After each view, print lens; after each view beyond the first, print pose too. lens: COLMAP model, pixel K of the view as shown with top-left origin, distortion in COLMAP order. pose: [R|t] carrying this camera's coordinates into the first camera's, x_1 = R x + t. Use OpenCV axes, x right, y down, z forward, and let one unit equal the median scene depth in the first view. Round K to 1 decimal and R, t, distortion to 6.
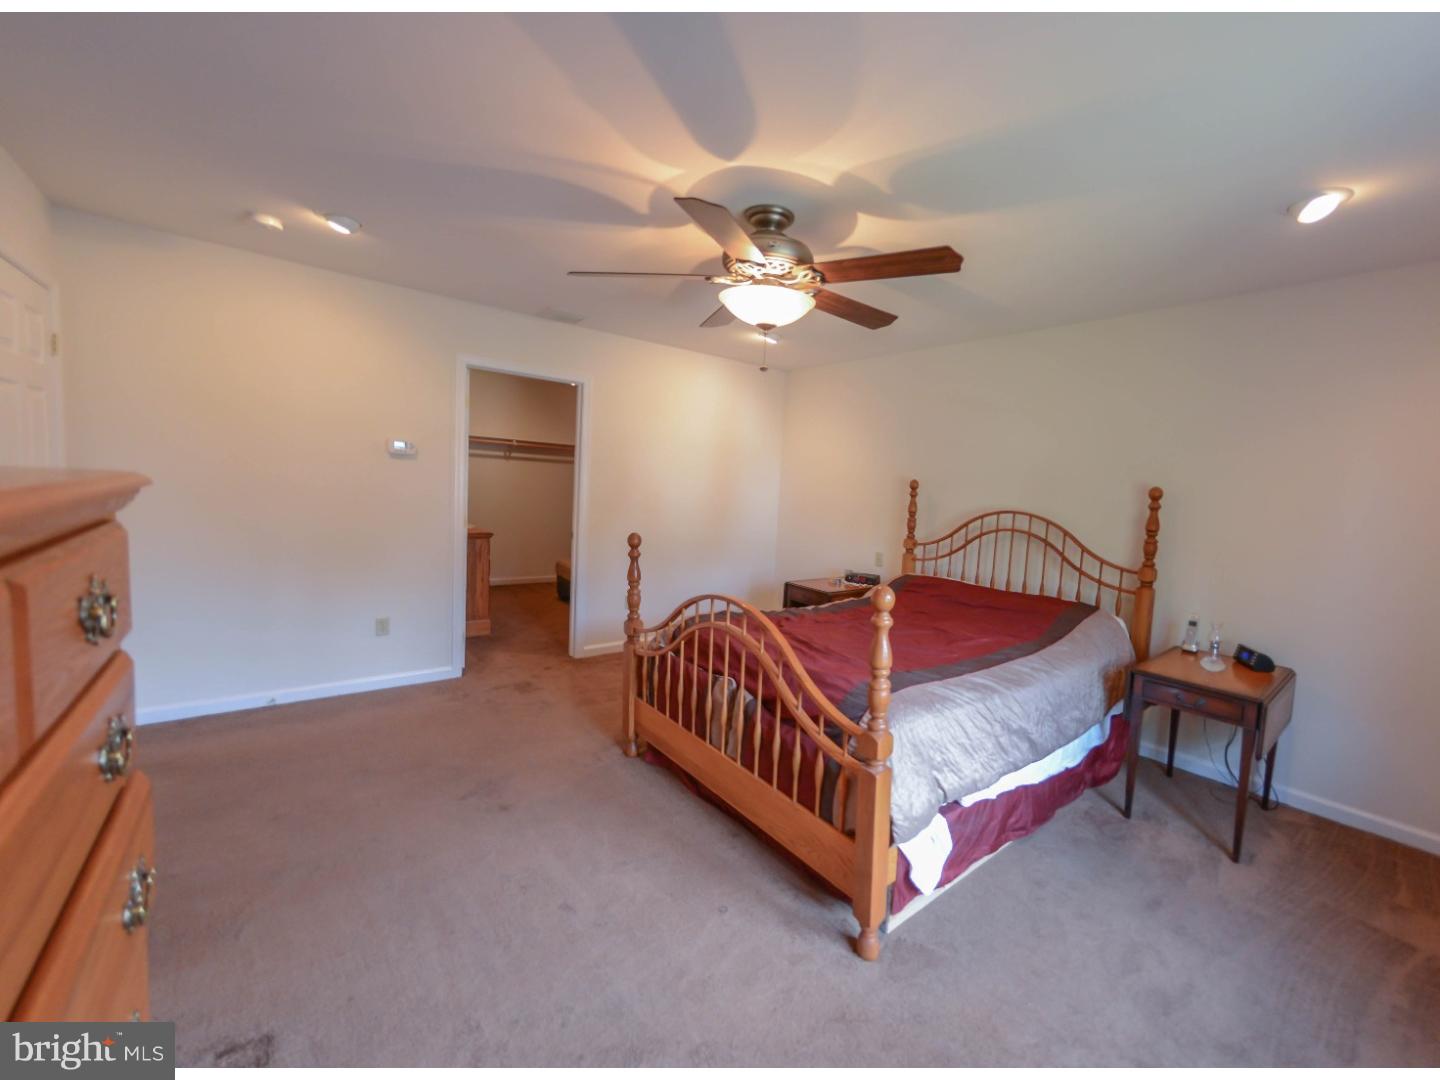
lens RADIAL K [[632.7, 0, 716.8], [0, 632.7, 534.7], [0, 0, 1]] dist [0.001533, -0.000085]
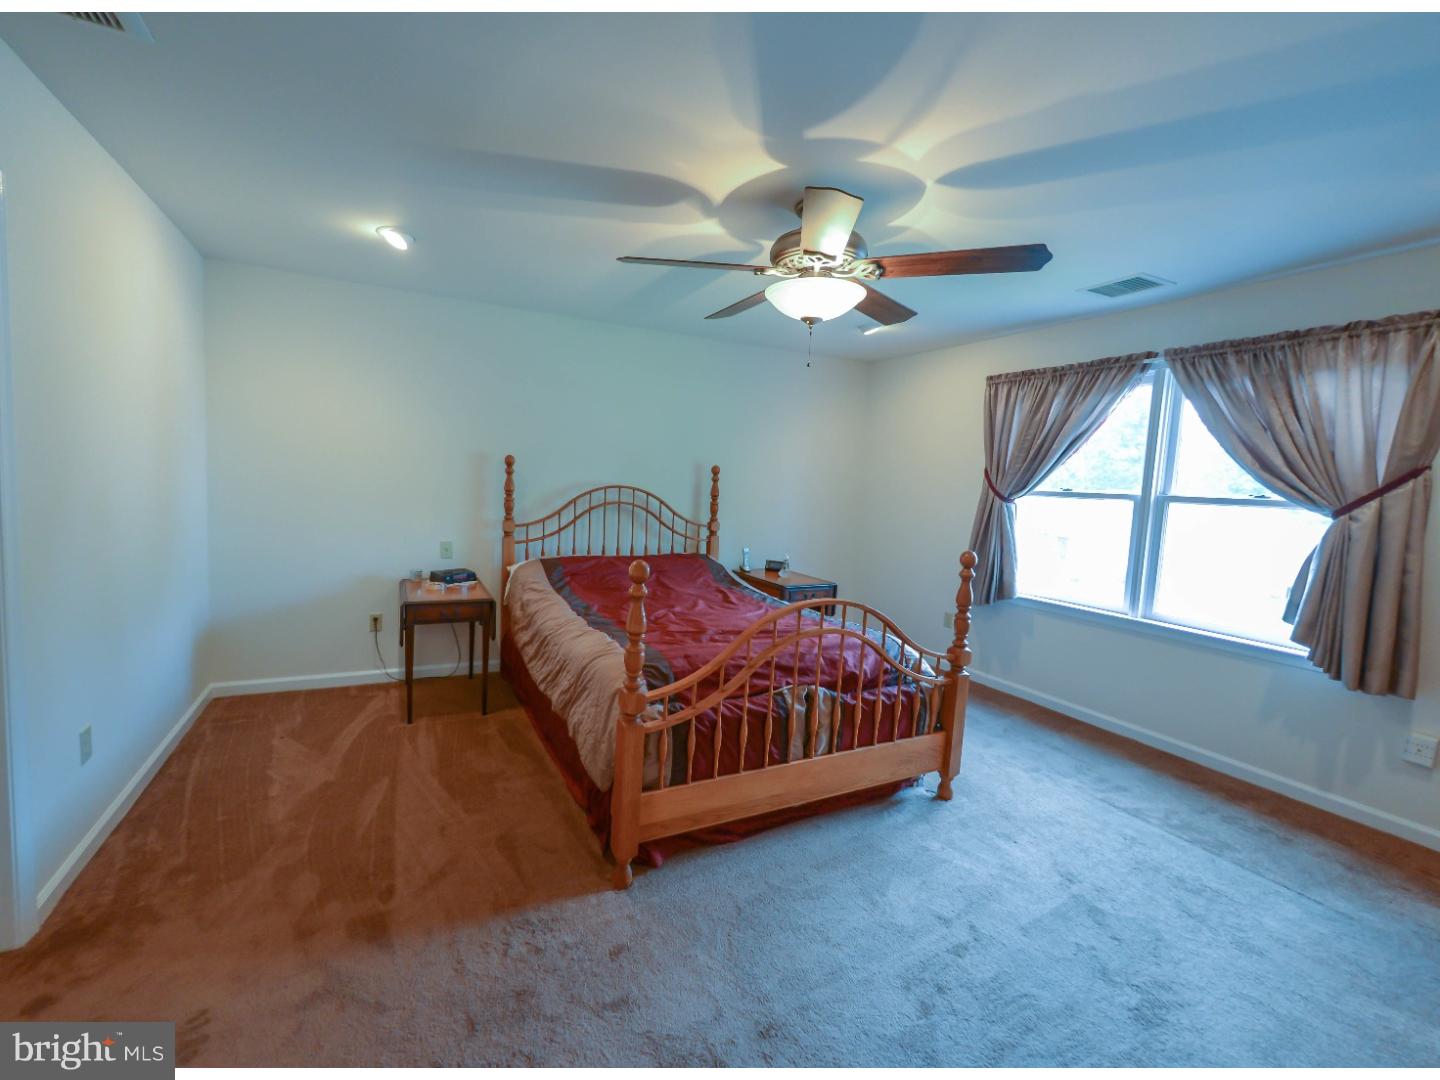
lens RADIAL K [[632.7, 0, 715.6], [0, 632.7, 540.4], [0, 0, 1]] dist [0.001533, -0.000085]
pose [[0.129890, -0.146872, 0.980590, -0.608231], [0.045027, 0.988822, 0.142140, -0.090351], [-0.990506, 0.025691, 0.135051, 0.658203]]
